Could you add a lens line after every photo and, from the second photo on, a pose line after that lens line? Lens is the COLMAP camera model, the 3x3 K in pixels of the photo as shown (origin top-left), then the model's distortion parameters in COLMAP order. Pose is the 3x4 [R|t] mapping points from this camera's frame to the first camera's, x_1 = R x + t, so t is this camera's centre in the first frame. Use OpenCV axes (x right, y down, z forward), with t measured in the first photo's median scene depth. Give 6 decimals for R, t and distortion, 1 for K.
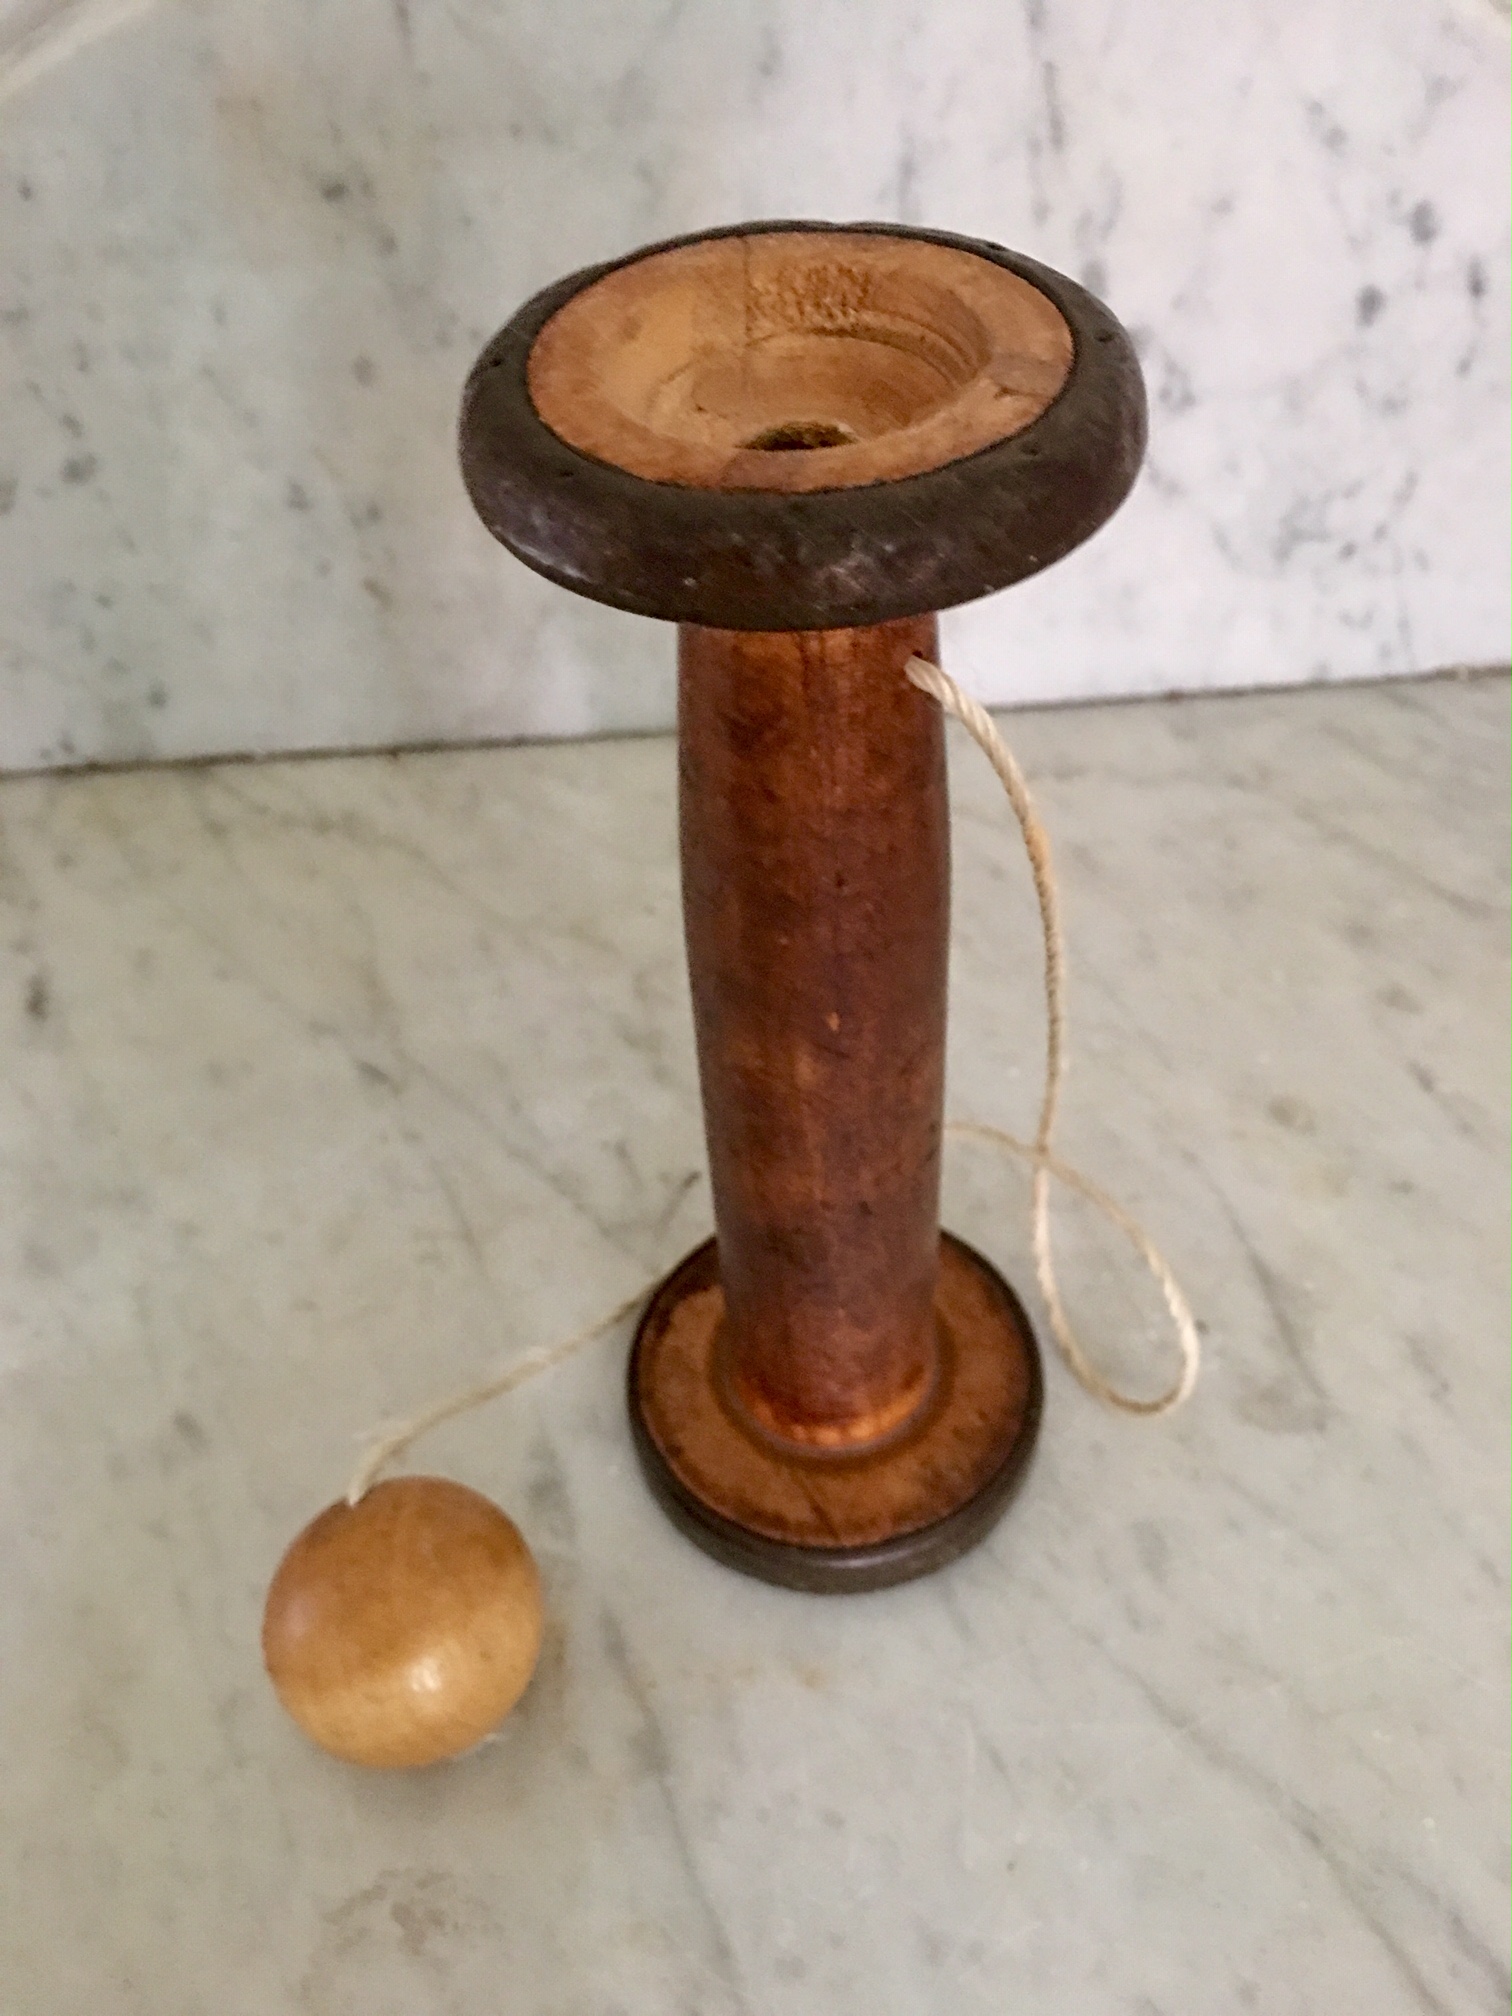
lens RADIAL K [[1748.3, 0, 773.0], [0, 1748.3, 978.0], [0, 0, 1]] dist [0.072709, -0.103979]
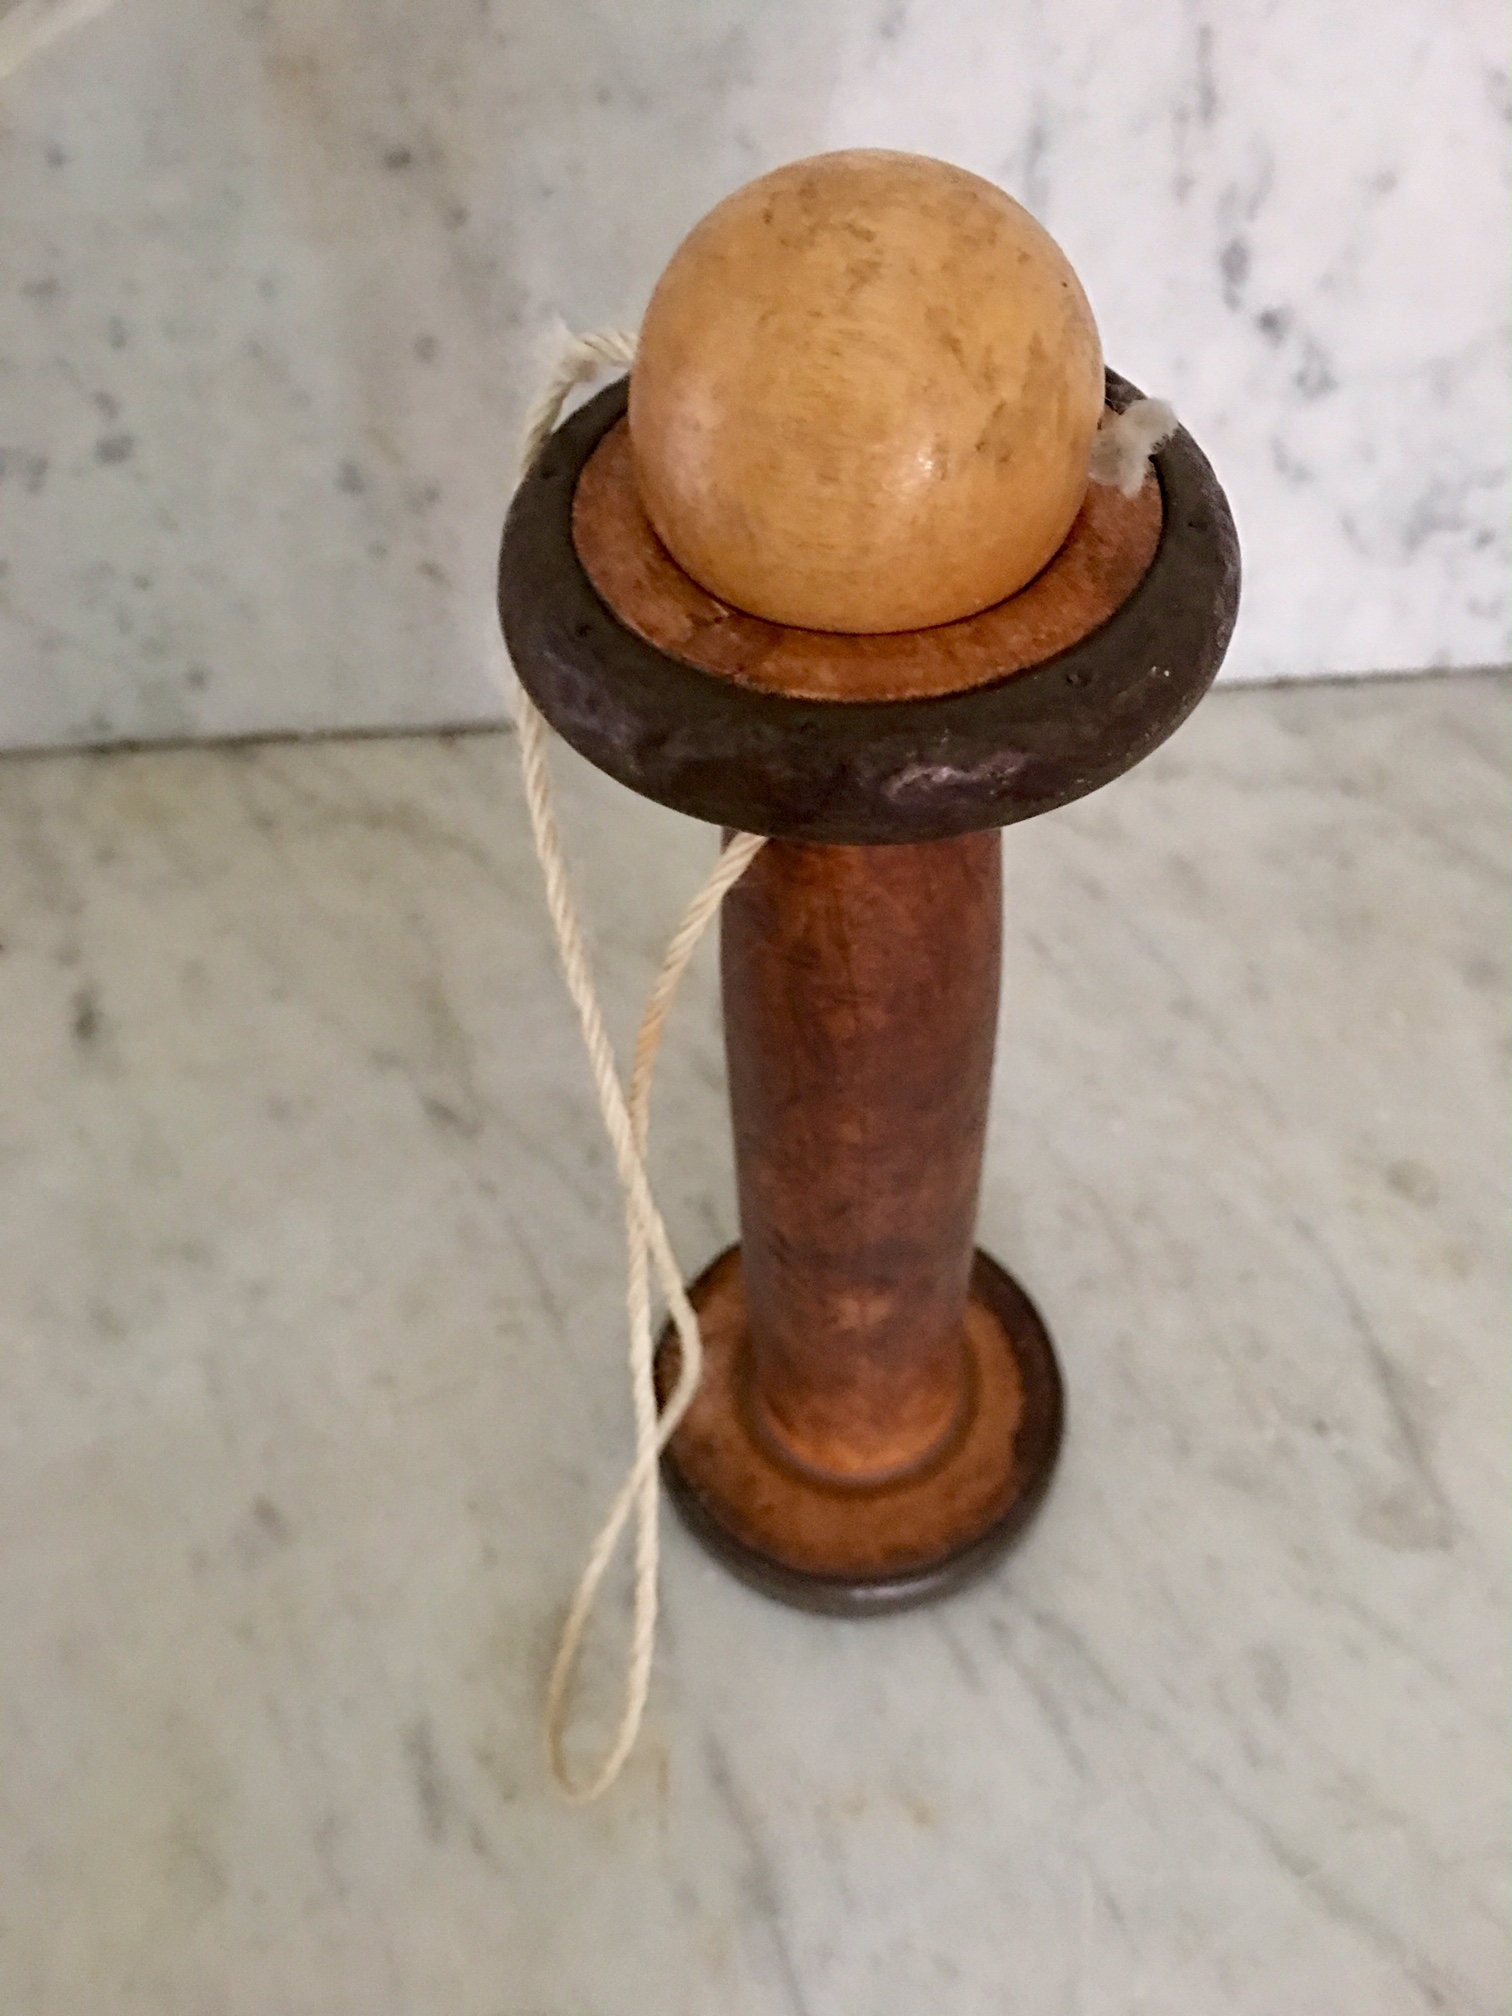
lens RADIAL K [[1755.0, 0, 762.3], [0, 1755.0, 976.8], [0, 0, 1]] dist [0.072031, -0.129802]
pose [[0.999910, 0.013320, -0.001527, -0.054312], [-0.013065, 0.993624, 0.111986, -0.130633], [0.003009, -0.111956, 0.993709, 0.059596]]
